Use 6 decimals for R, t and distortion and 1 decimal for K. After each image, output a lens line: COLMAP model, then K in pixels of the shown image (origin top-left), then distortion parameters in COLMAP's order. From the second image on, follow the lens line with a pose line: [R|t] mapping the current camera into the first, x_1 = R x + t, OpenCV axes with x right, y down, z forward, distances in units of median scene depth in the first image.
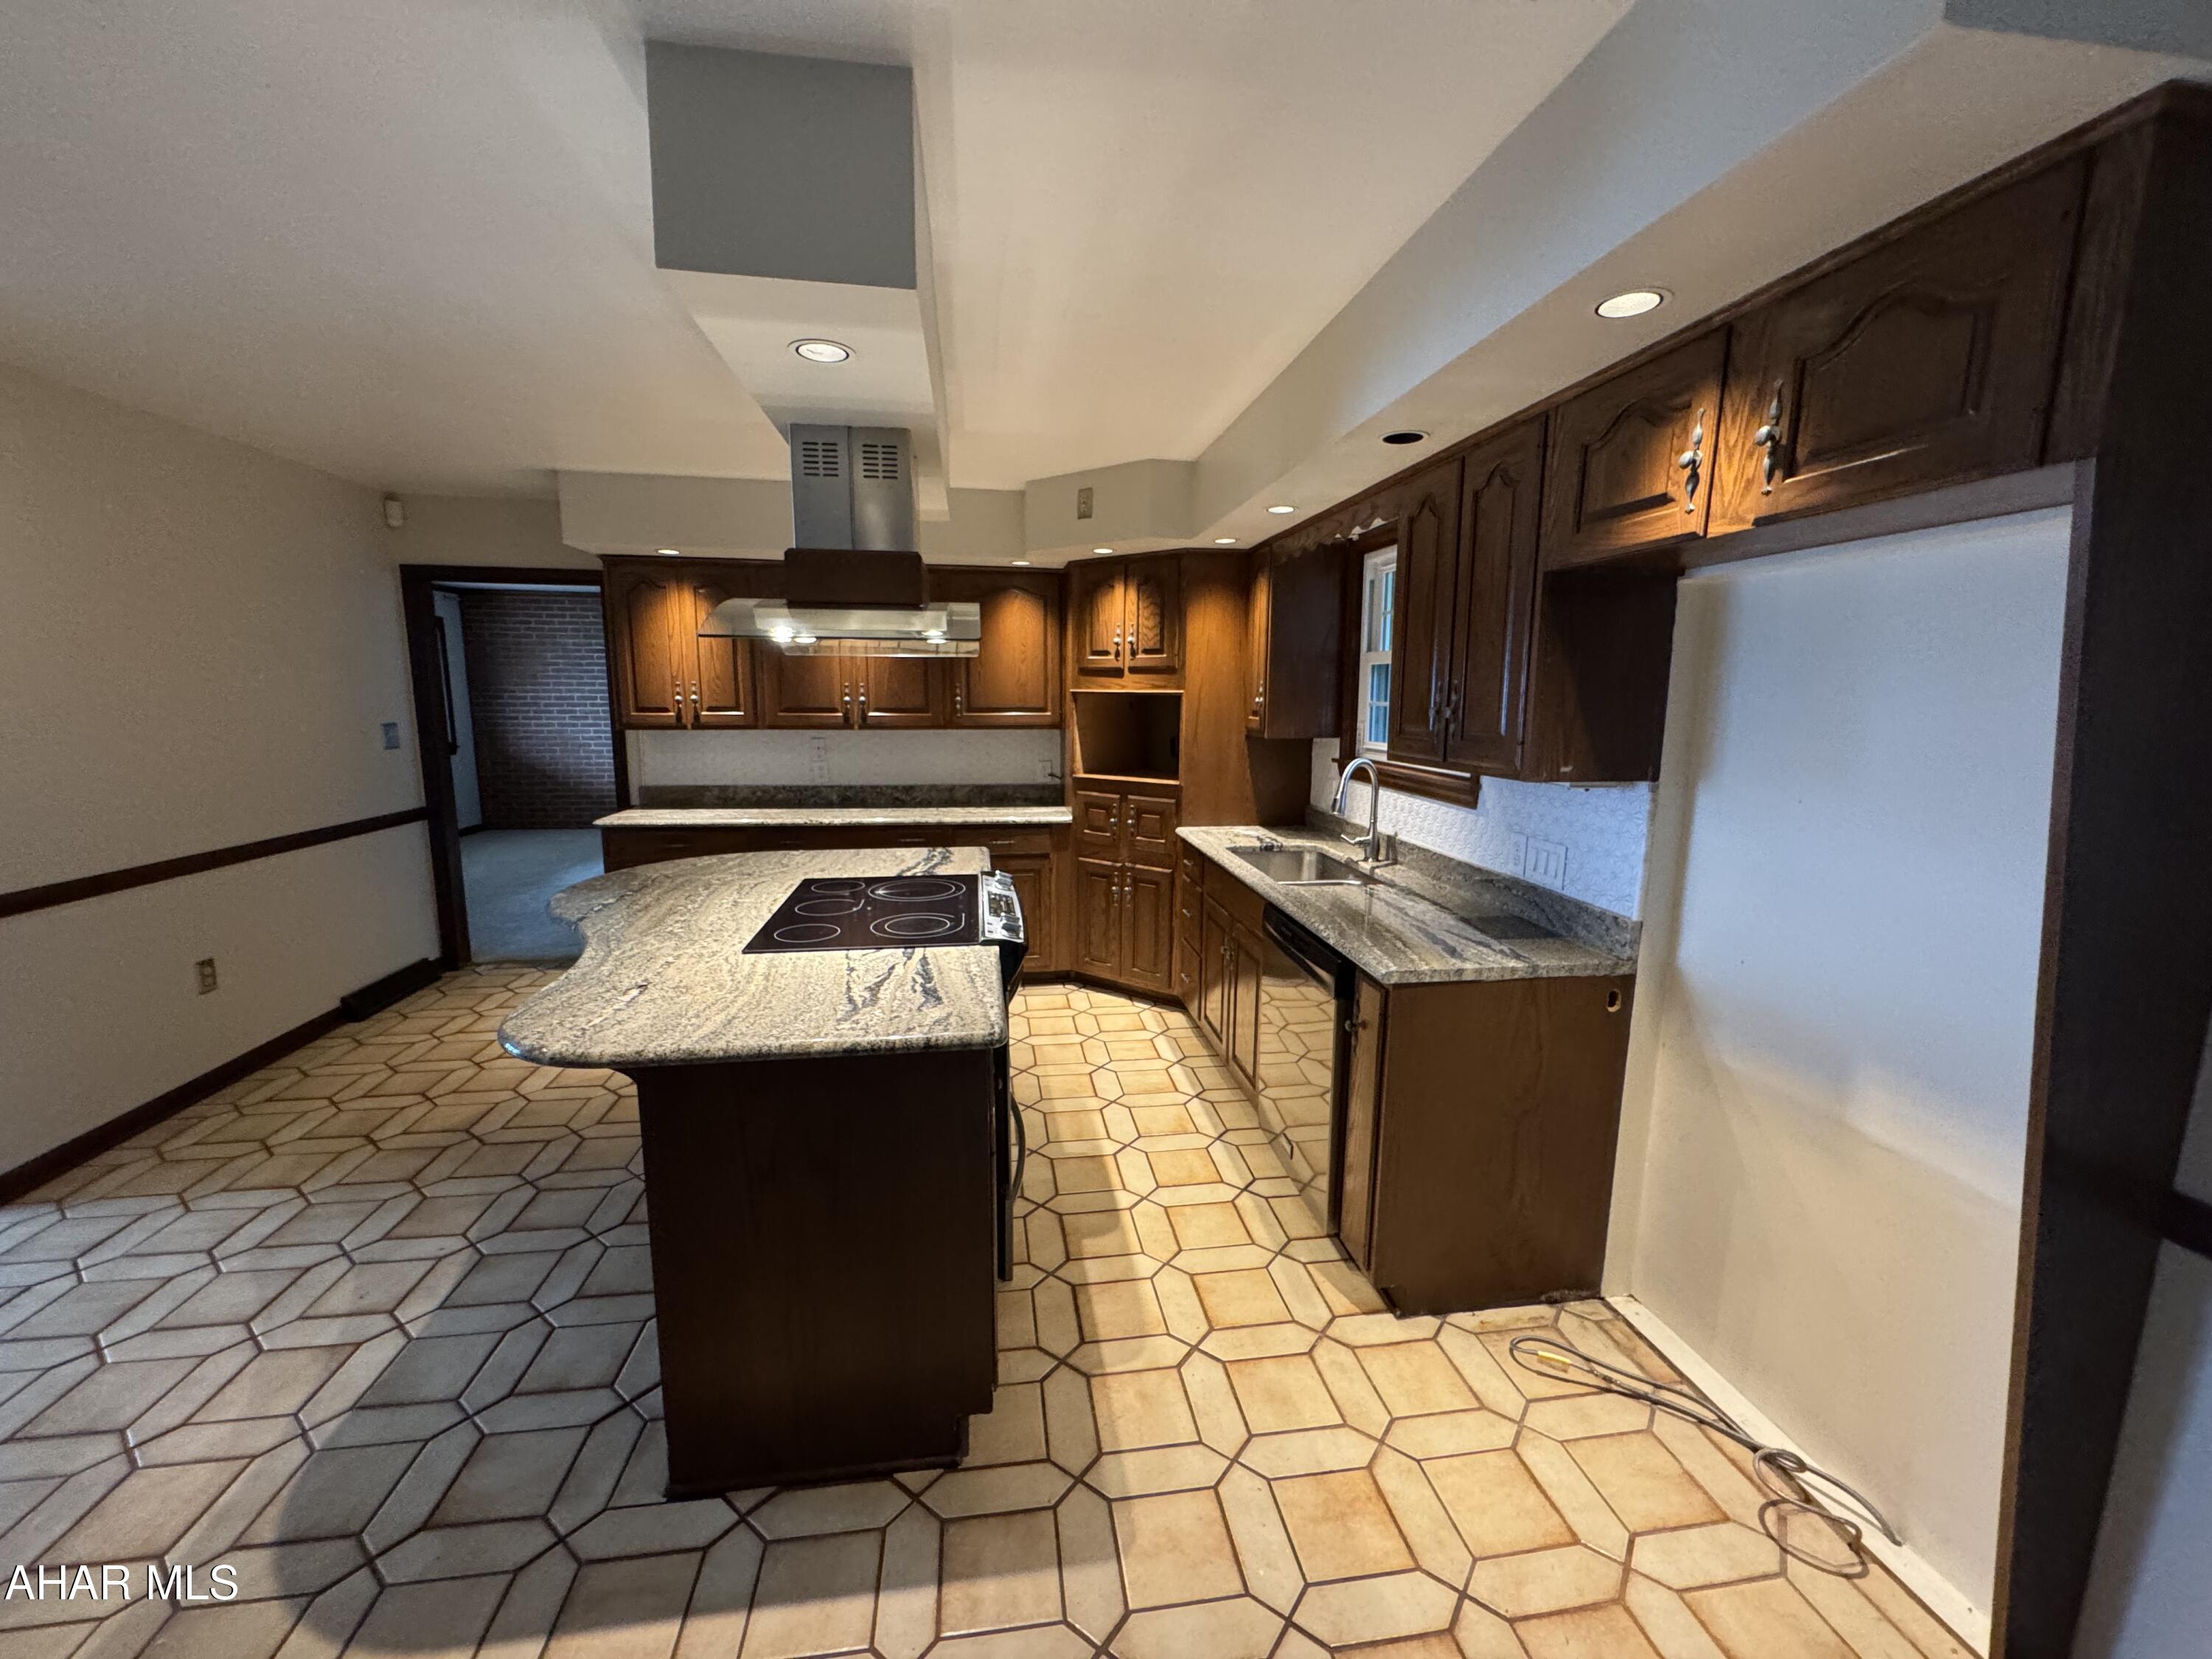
lens RADIAL K [[886.9, 0, 1099.7], [0, 886.9, 830.1], [0, 0, 1]] dist [-0.000754, 0.000050]
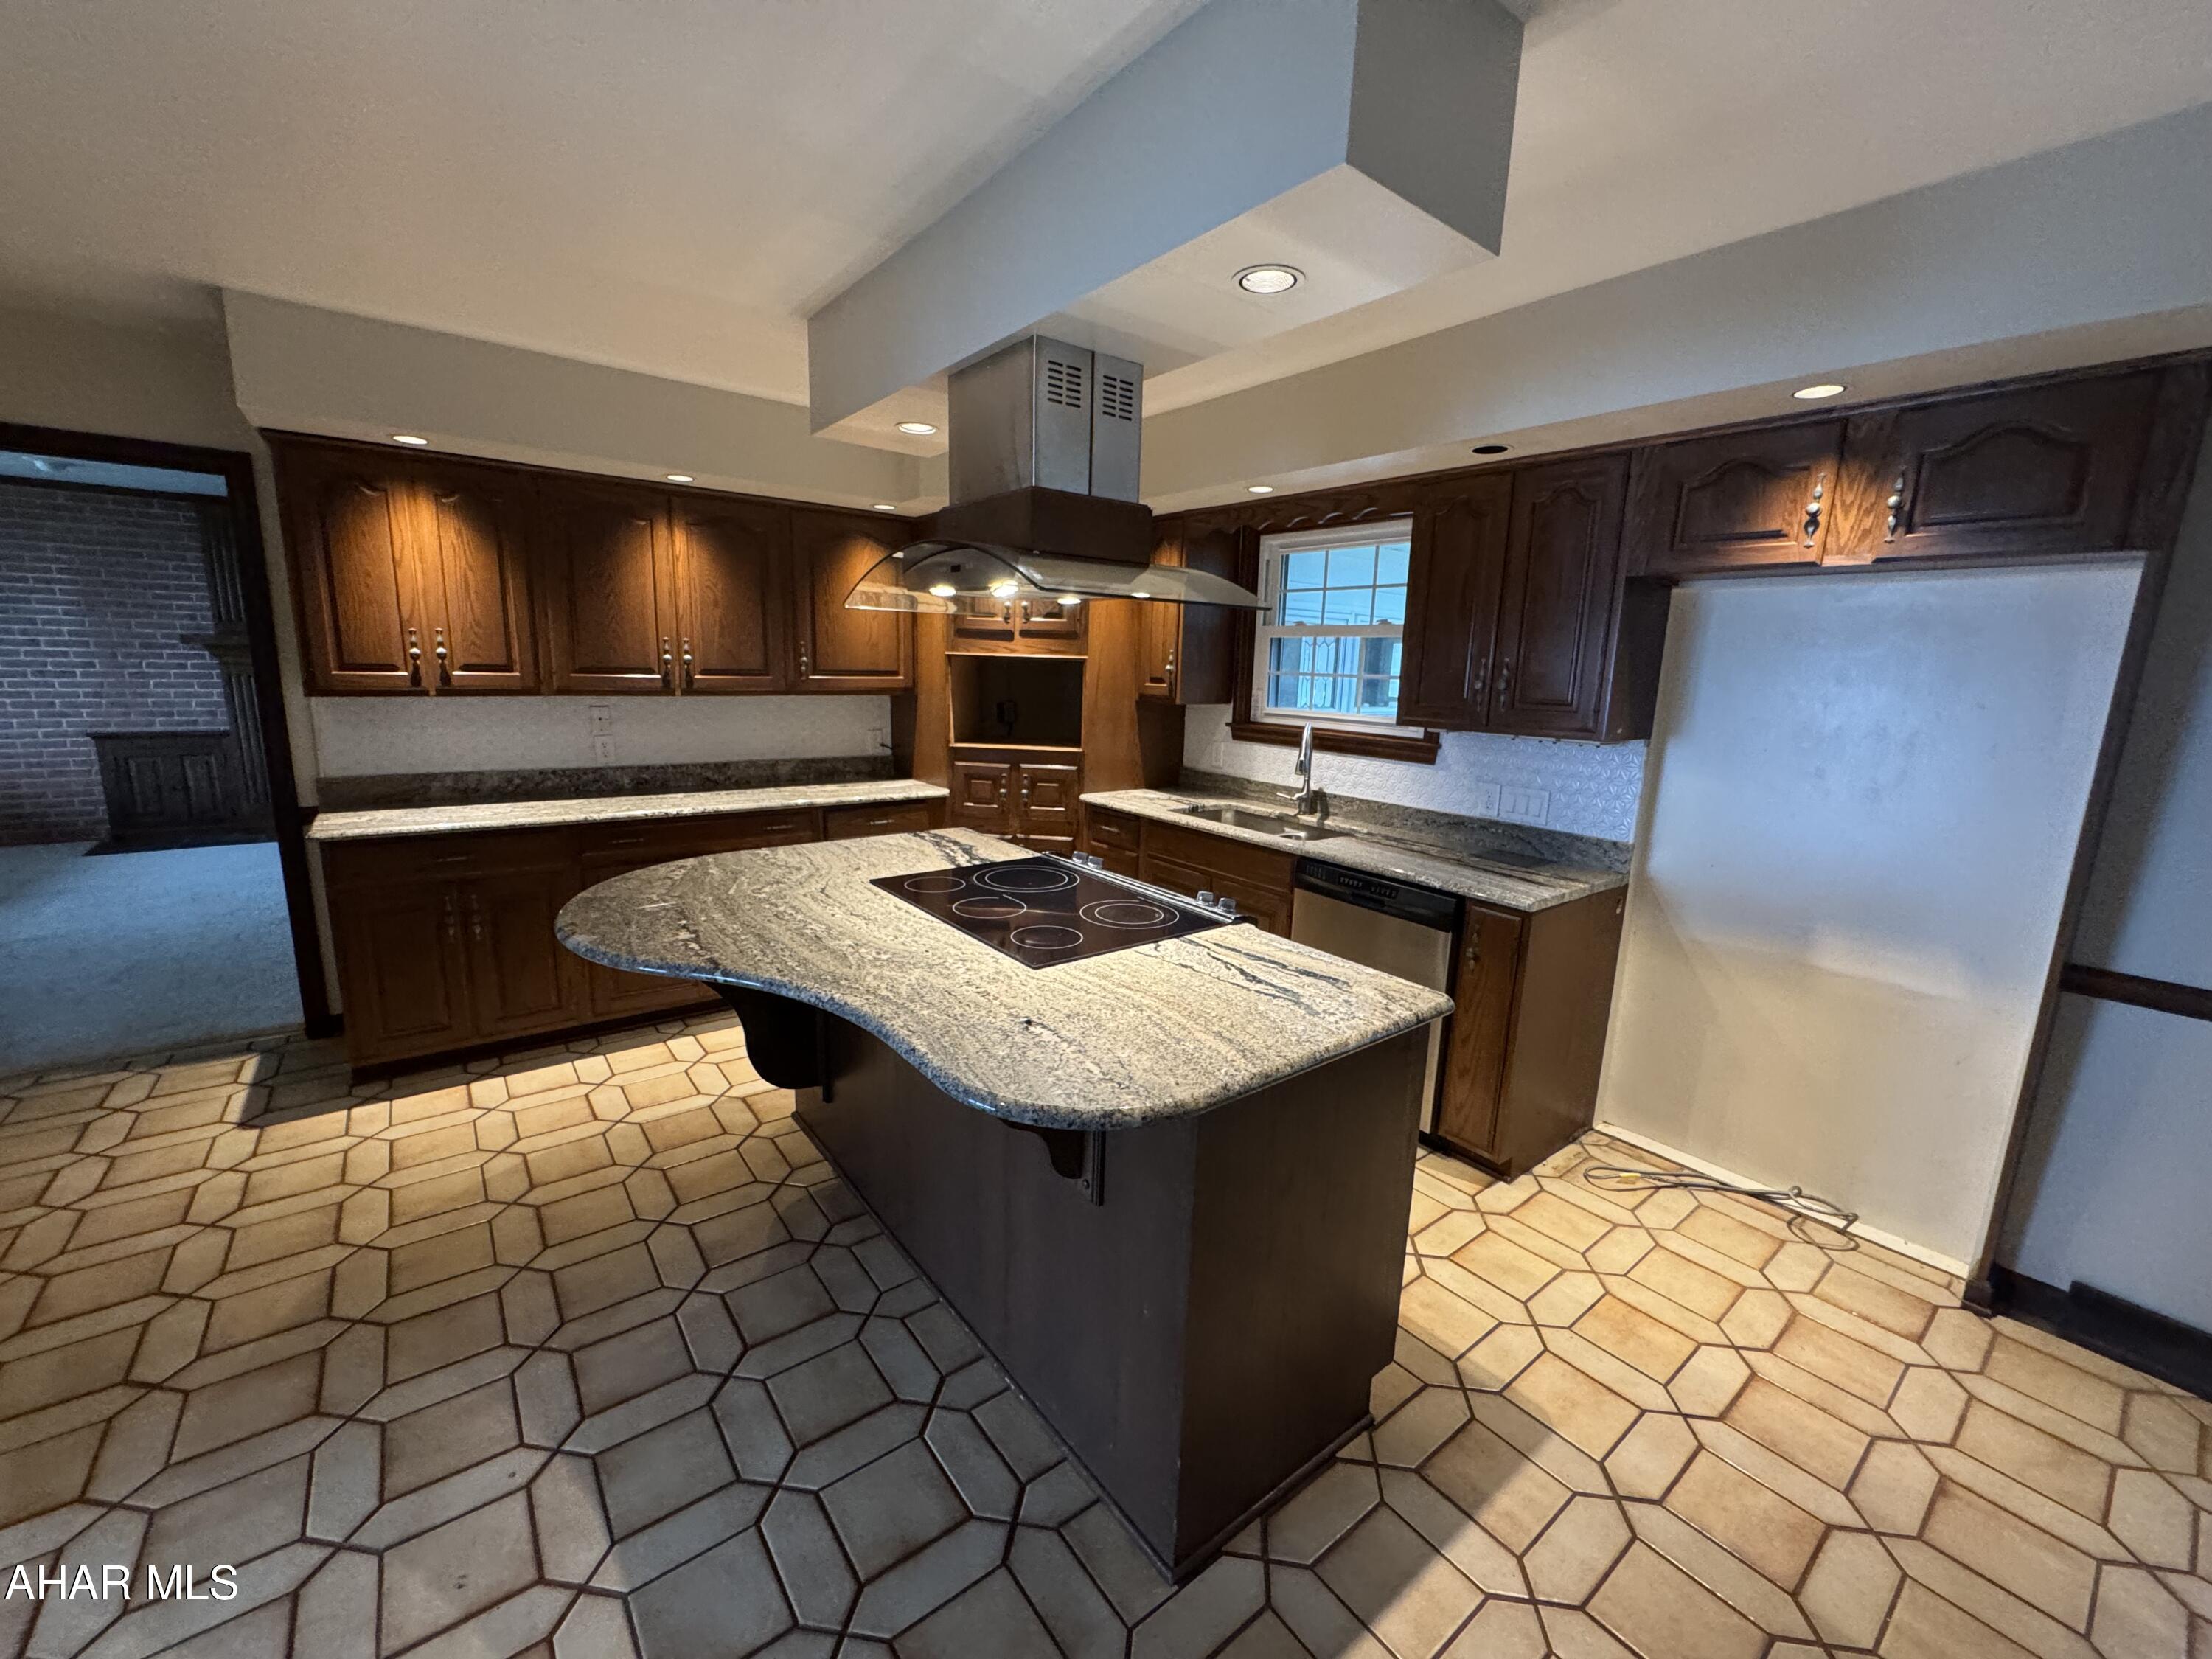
lens RADIAL K [[886.9, 0, 1102.3], [0, 886.9, 830.3], [0, 0, 1]] dist [-0.000754, 0.000050]
pose [[0.868438, -0.075165, 0.490067, -0.700301], [0.053452, 0.996874, 0.058175, -0.036163], [-0.492908, -0.024326, 0.869741, 0.218484]]
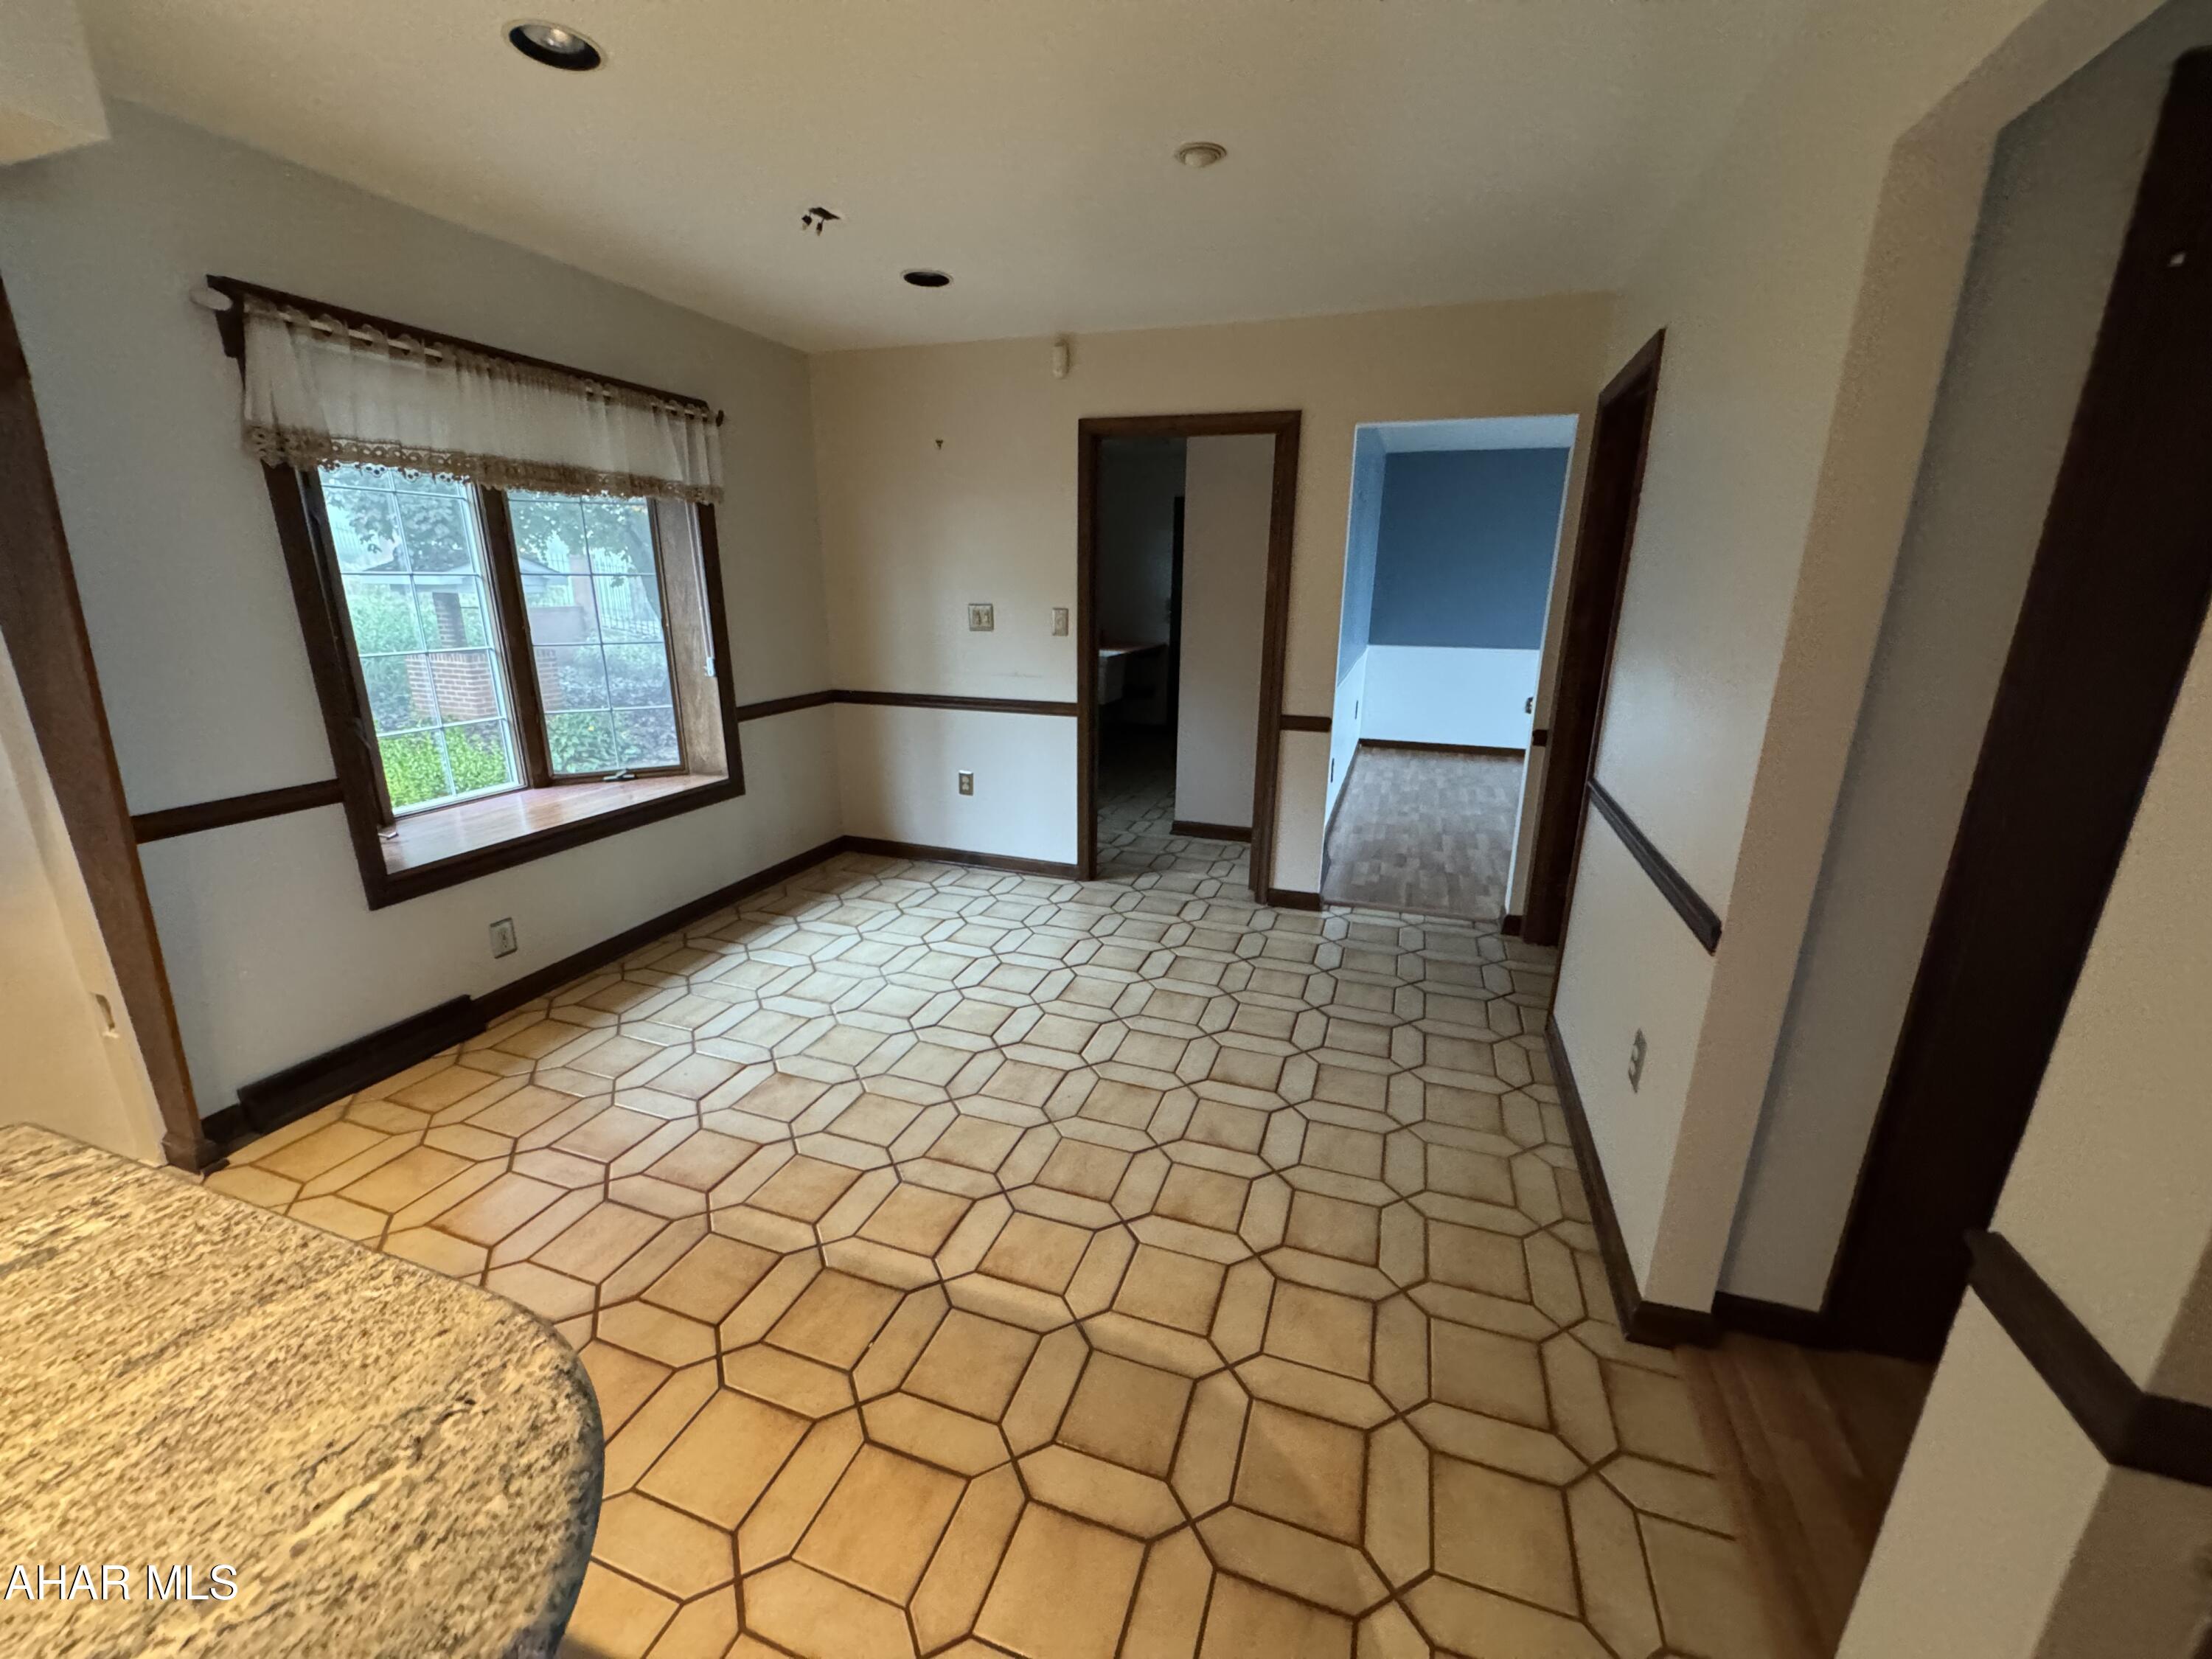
lens RADIAL K [[886.9, 0, 1108.6], [0, 886.9, 831.6], [0, 0, 1]] dist [-0.000754, 0.000050]
pose [[-0.890375, -0.146665, 0.430955, -0.689398], [0.047228, 0.911810, 0.407887, -0.100758], [-0.452772, 0.383525, -0.804926, 0.775499]]
